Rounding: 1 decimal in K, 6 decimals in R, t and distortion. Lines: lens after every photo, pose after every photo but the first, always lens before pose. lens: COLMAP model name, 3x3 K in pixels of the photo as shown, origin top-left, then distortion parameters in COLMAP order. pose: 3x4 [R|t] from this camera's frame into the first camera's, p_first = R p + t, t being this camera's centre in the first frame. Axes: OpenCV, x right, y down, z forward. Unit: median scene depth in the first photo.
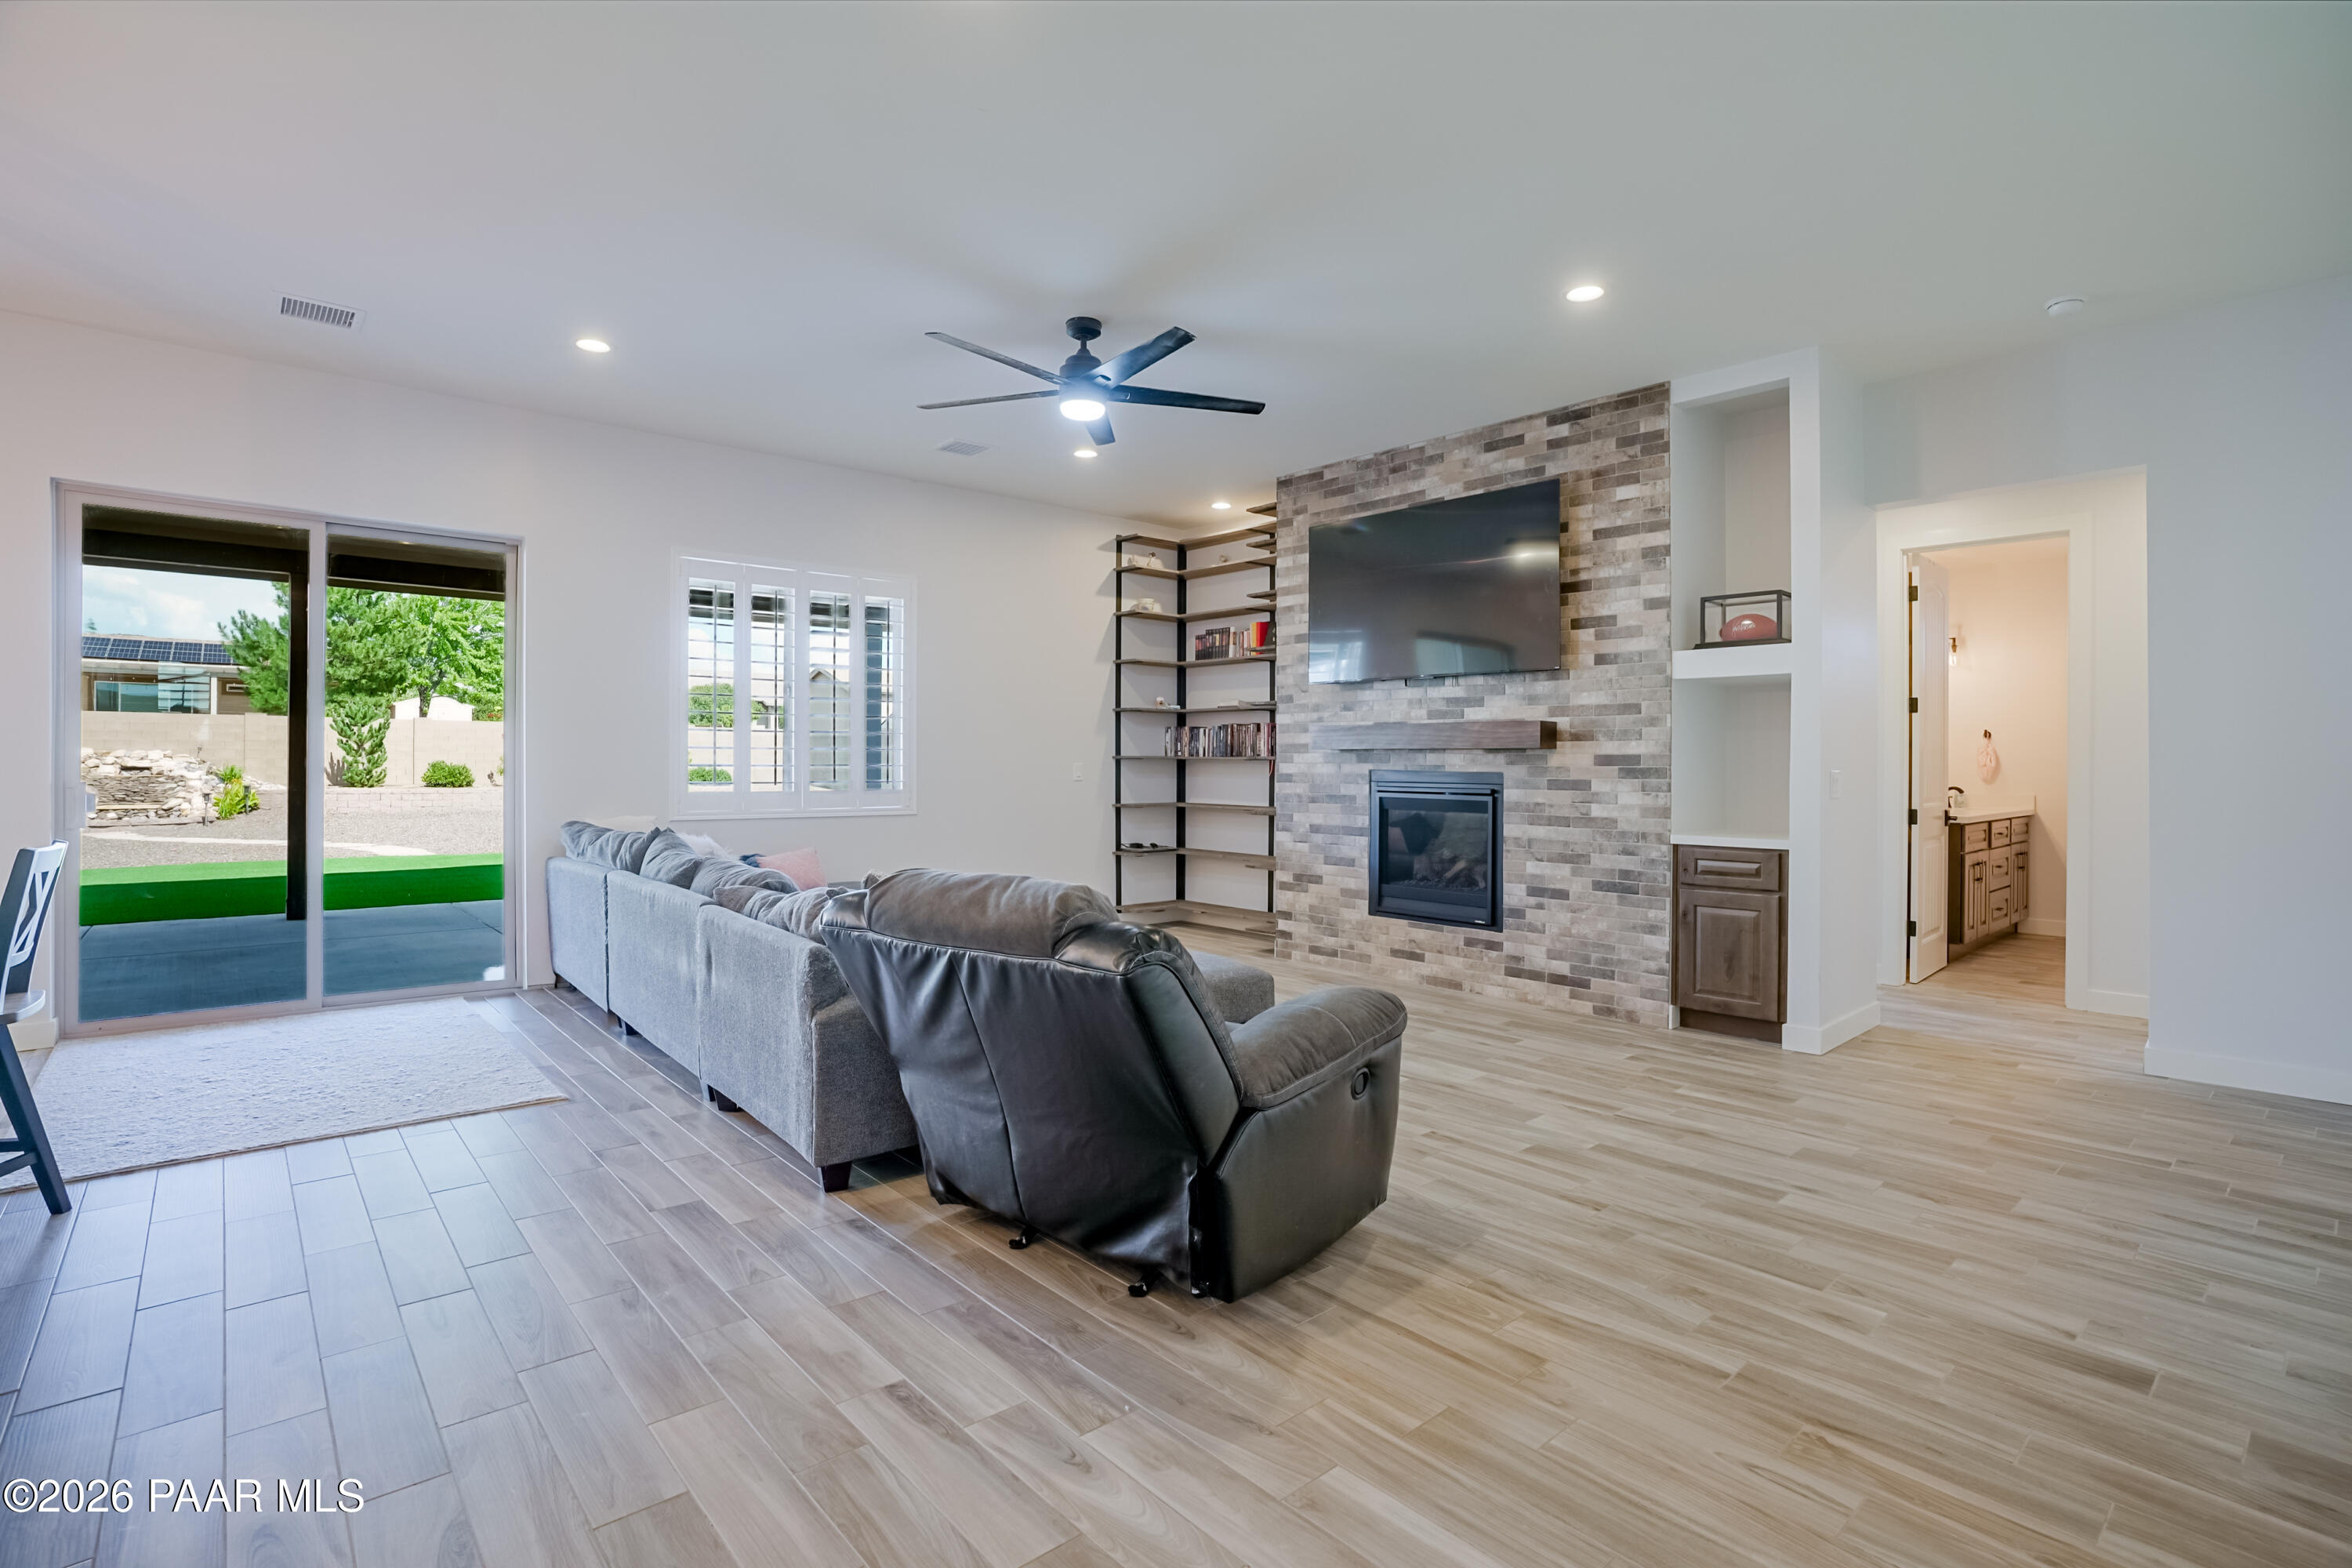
lens RADIAL K [[1135.6, 0, 1164.6], [0, 1135.6, 773.3], [0, 0, 1]] dist [-0.063763, 0.032943]
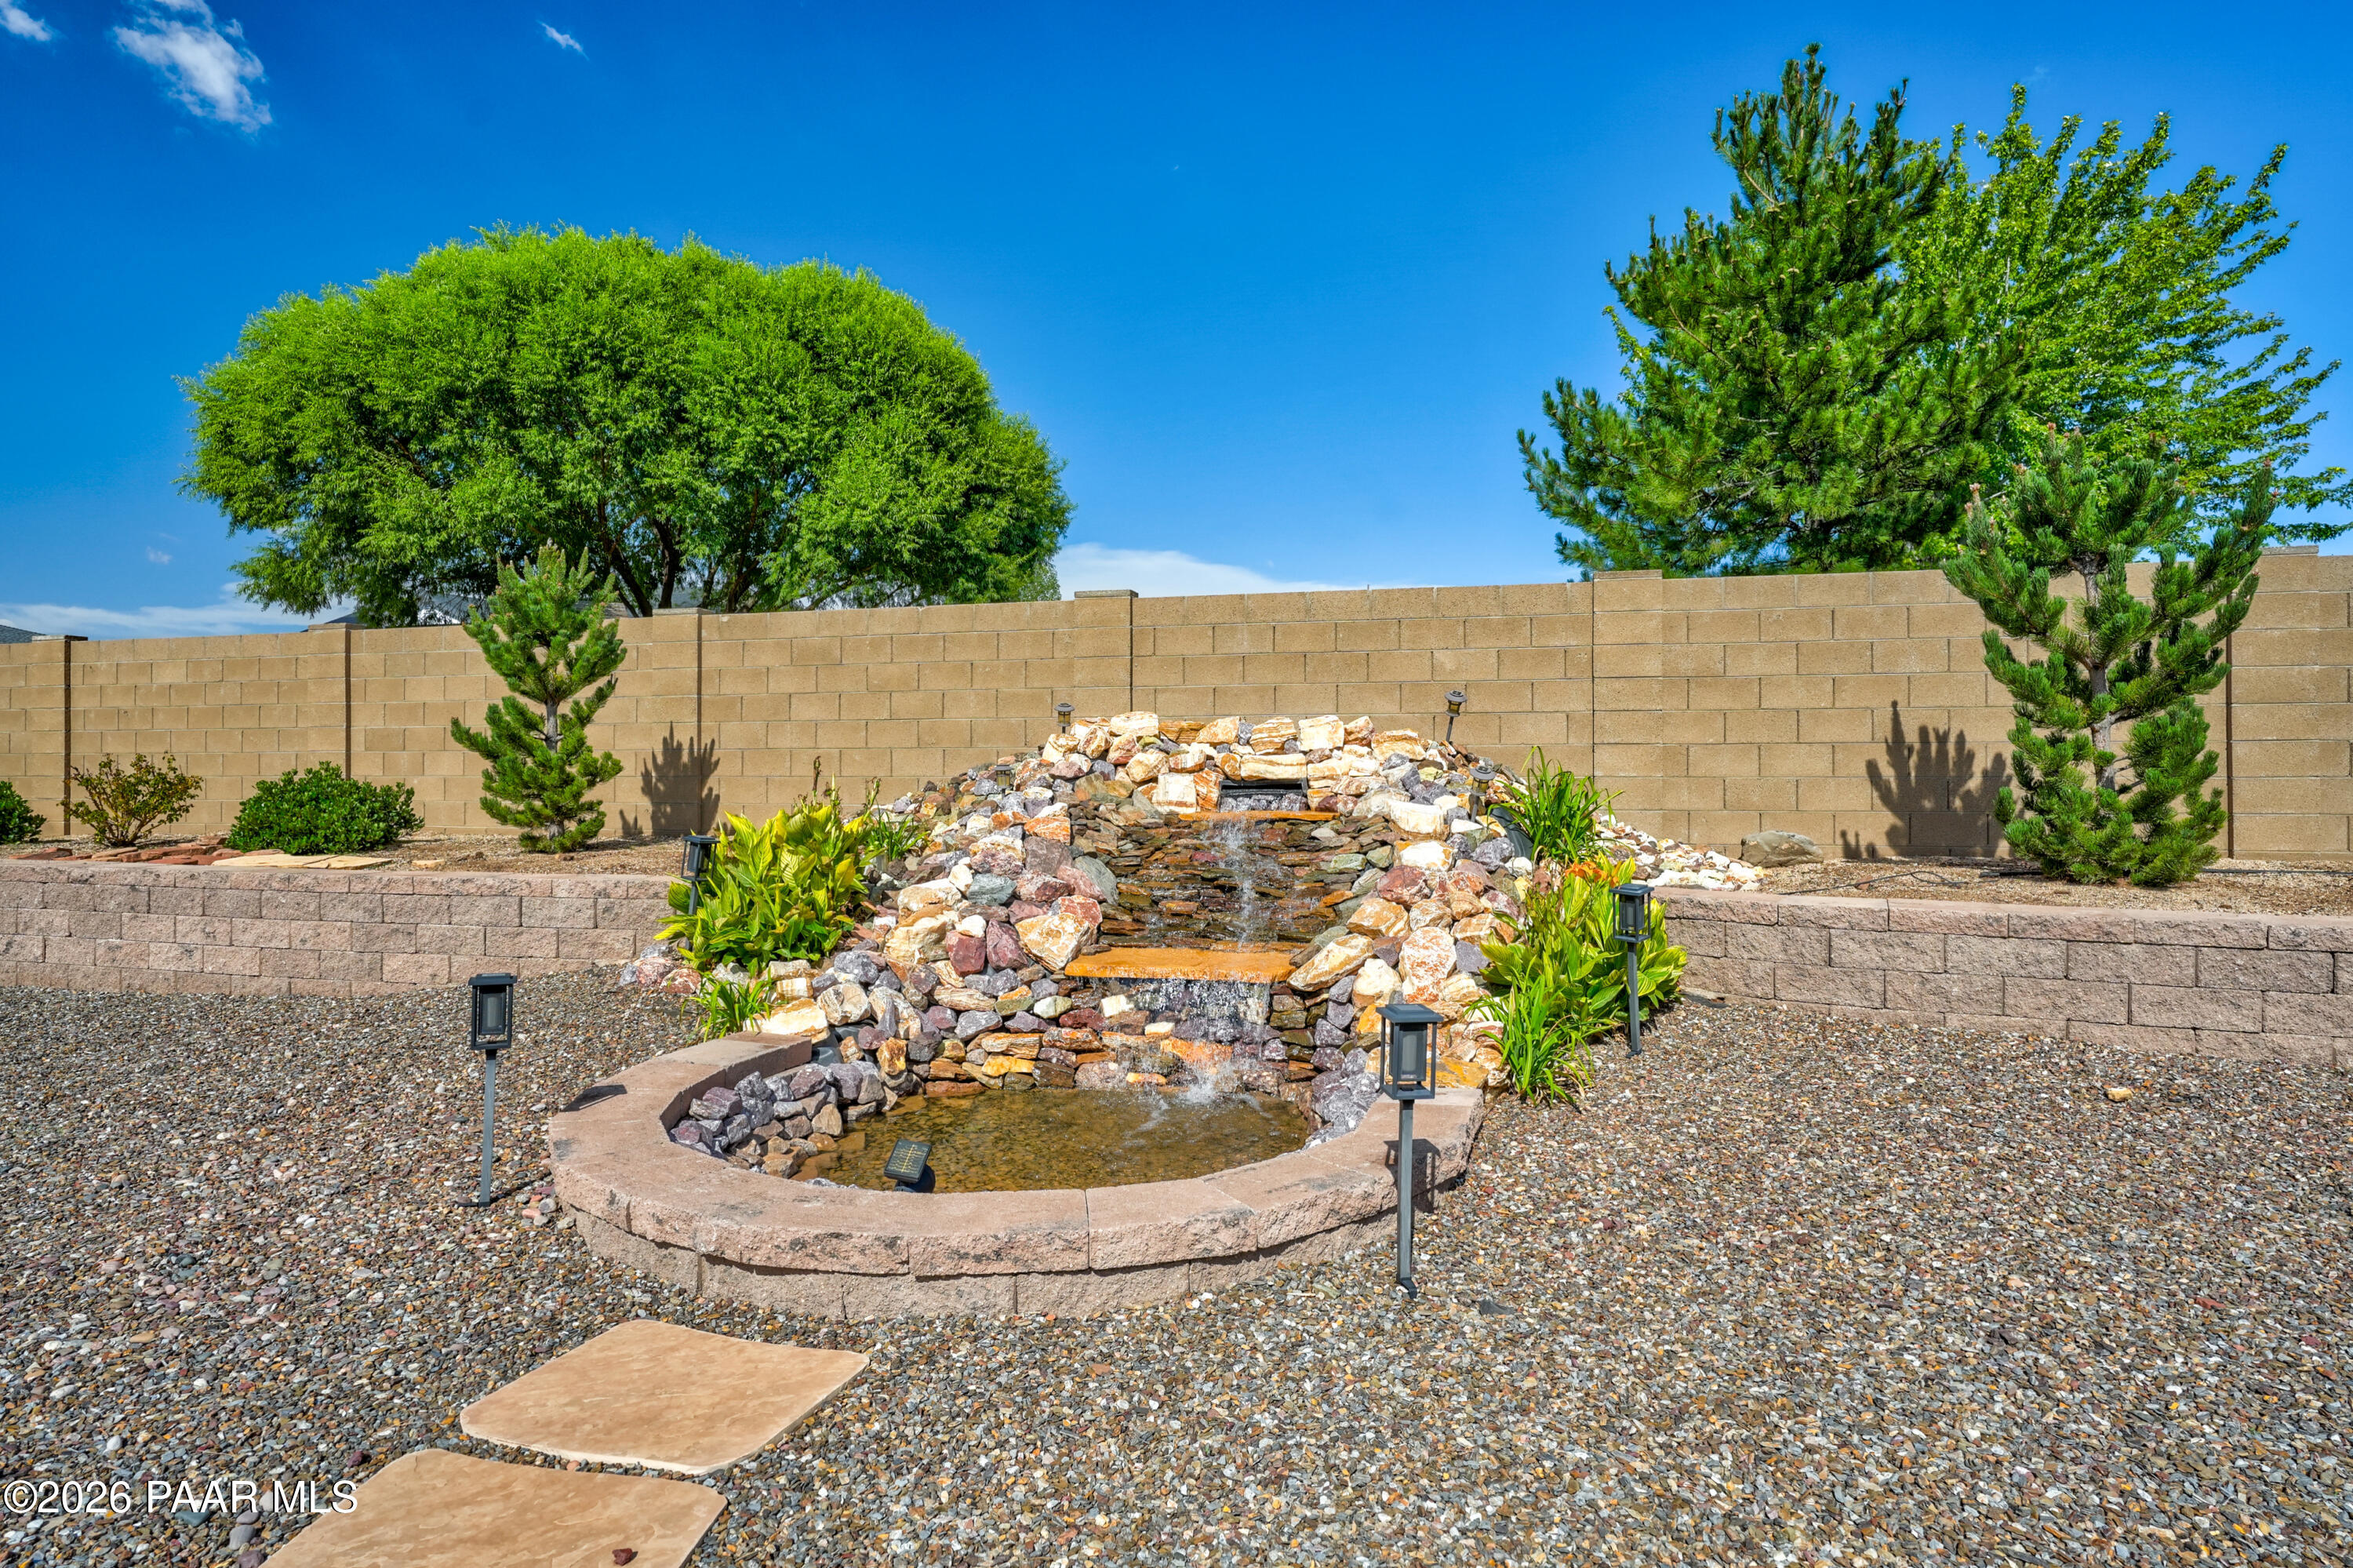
lens RADIAL K [[1136.1, 0, 1165.1], [0, 1136.1, 773.3], [0, 0, 1]] dist [-0.063763, 0.032943]
pose [[0.523178, 0.000565, -0.852223, -0.625527], [0.001679, 0.999997, 0.001694, -0.007025], [0.852222, -0.002317, 0.523176, 0.733568]]
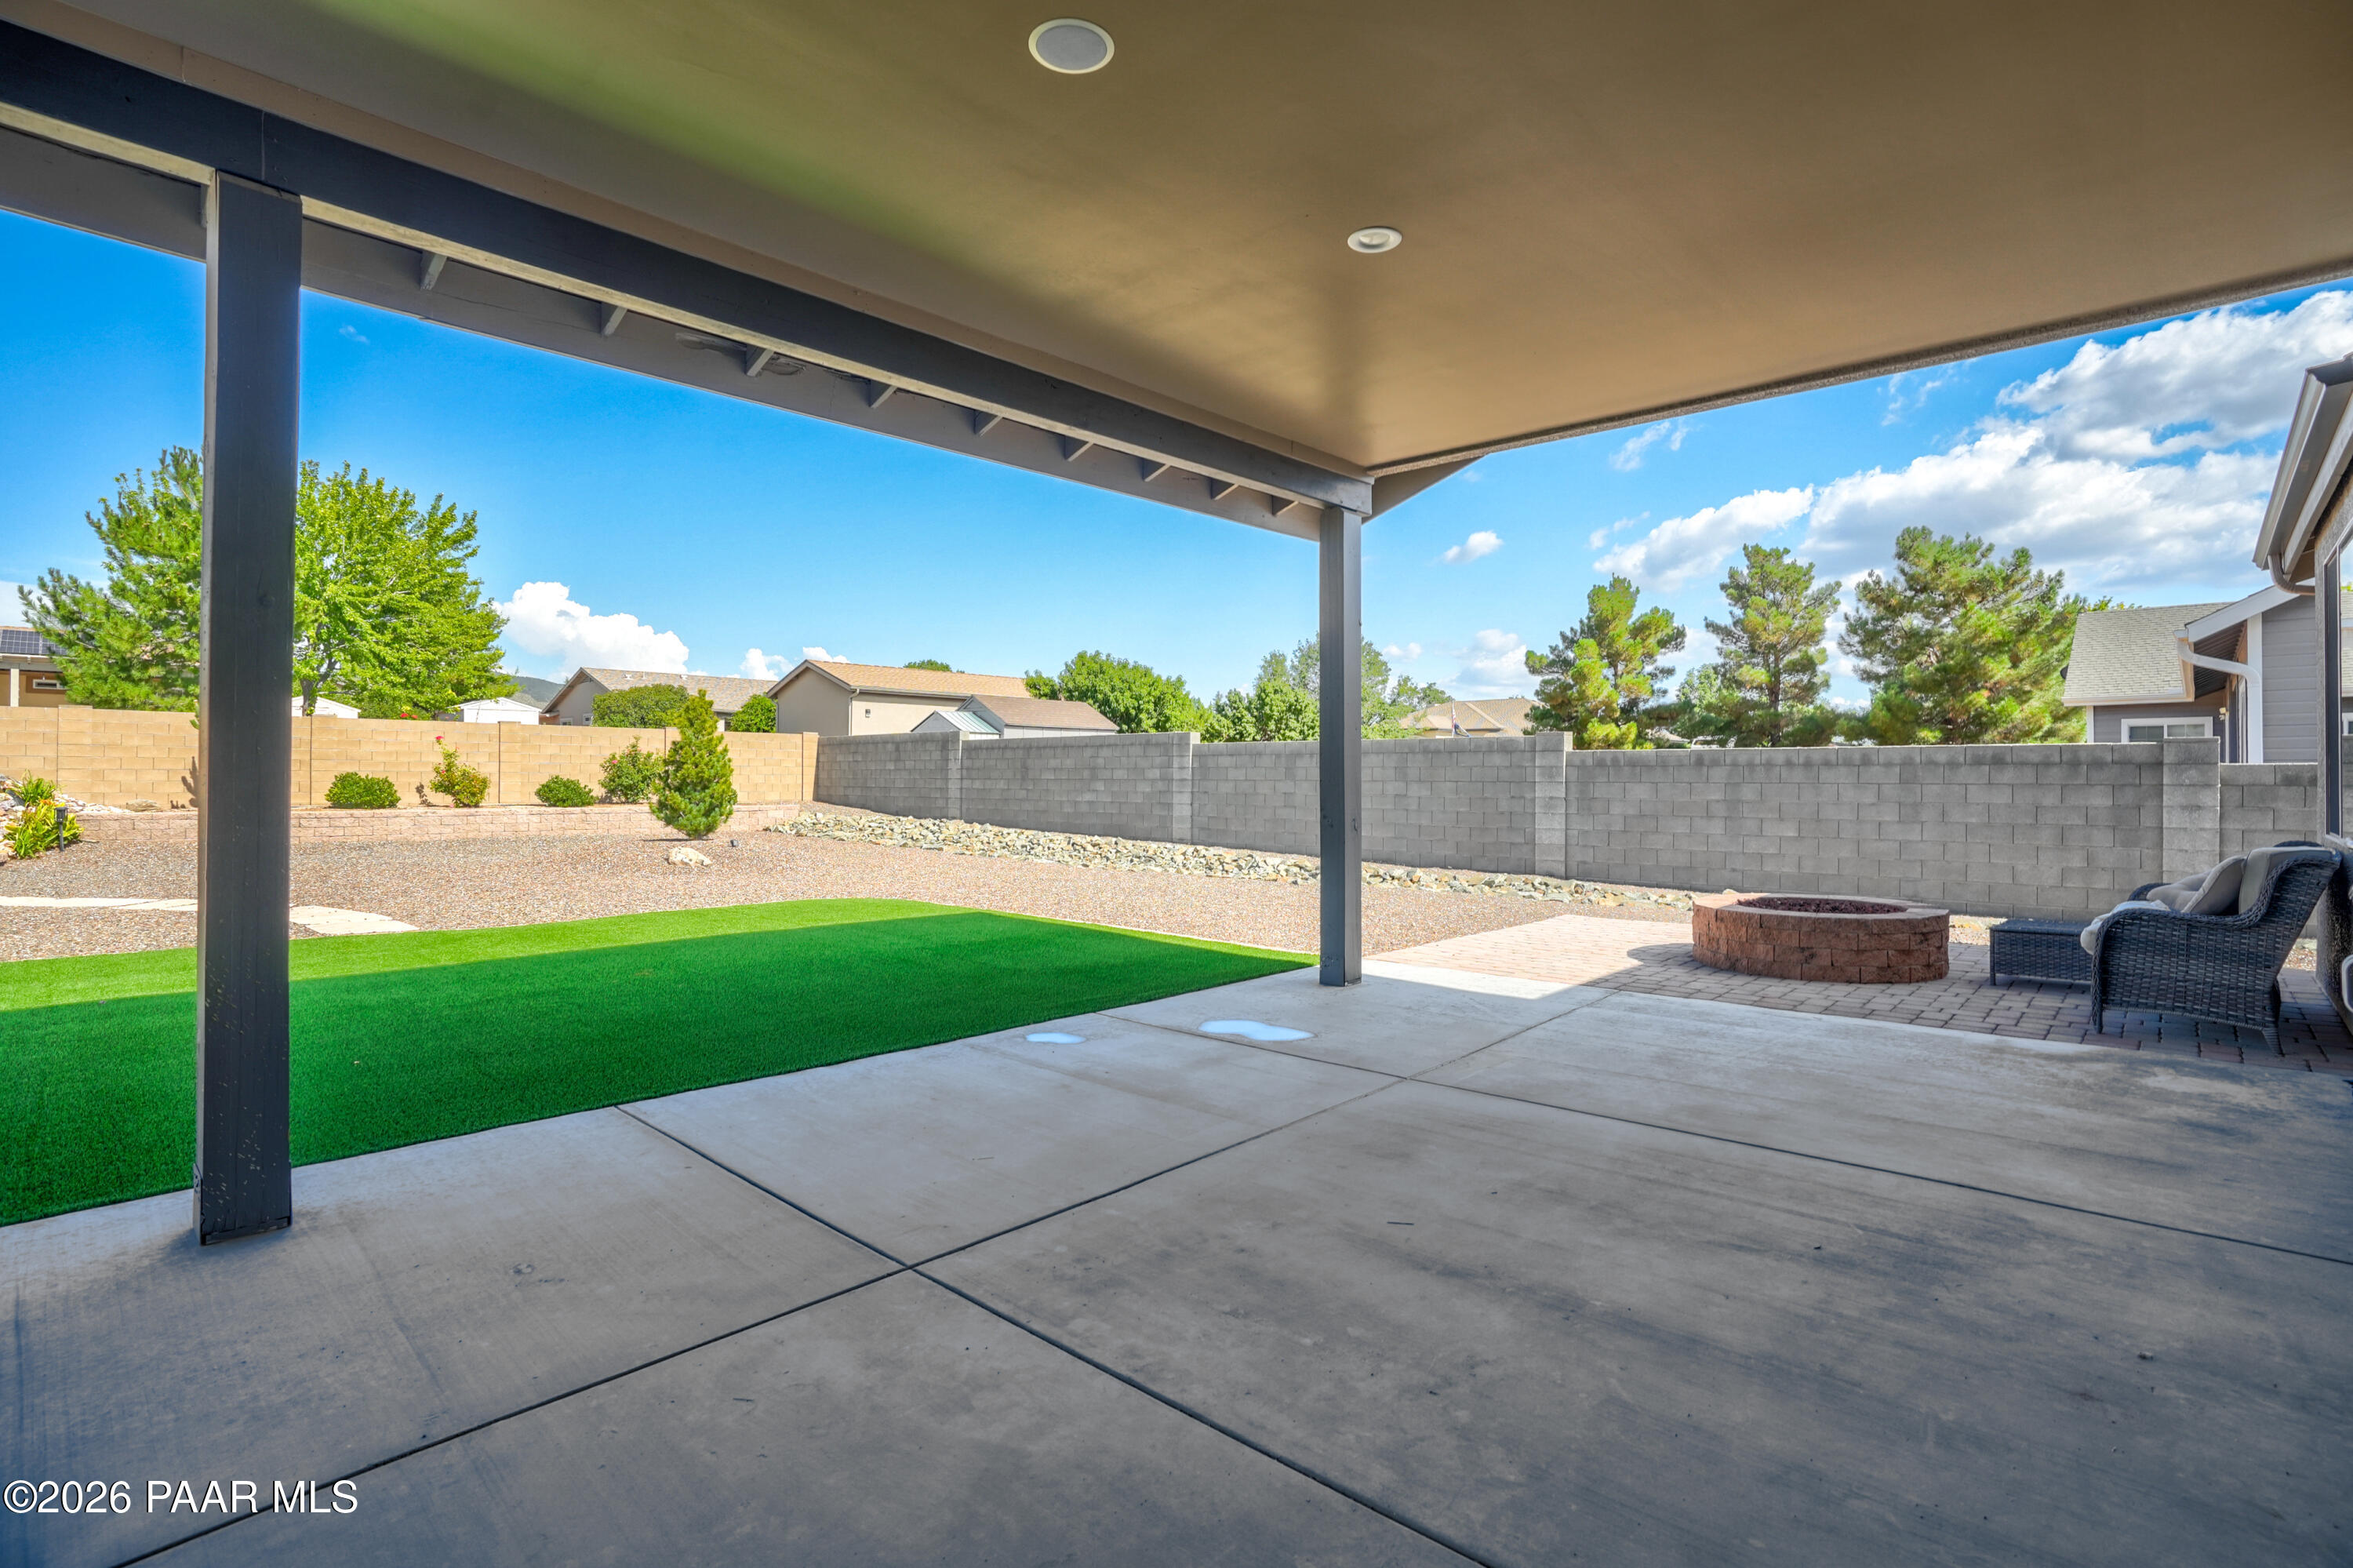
lens RADIAL K [[1136.1, 0, 1165.1], [0, 1136.1, 773.3], [0, 0, 1]] dist [-0.063763, 0.032943]
pose [[0.995625, -0.003298, 0.093386, -0.185305], [0.004402, 0.999923, -0.011620, 0.000360], [-0.093340, 0.011981, 0.995562, 0.221816]]
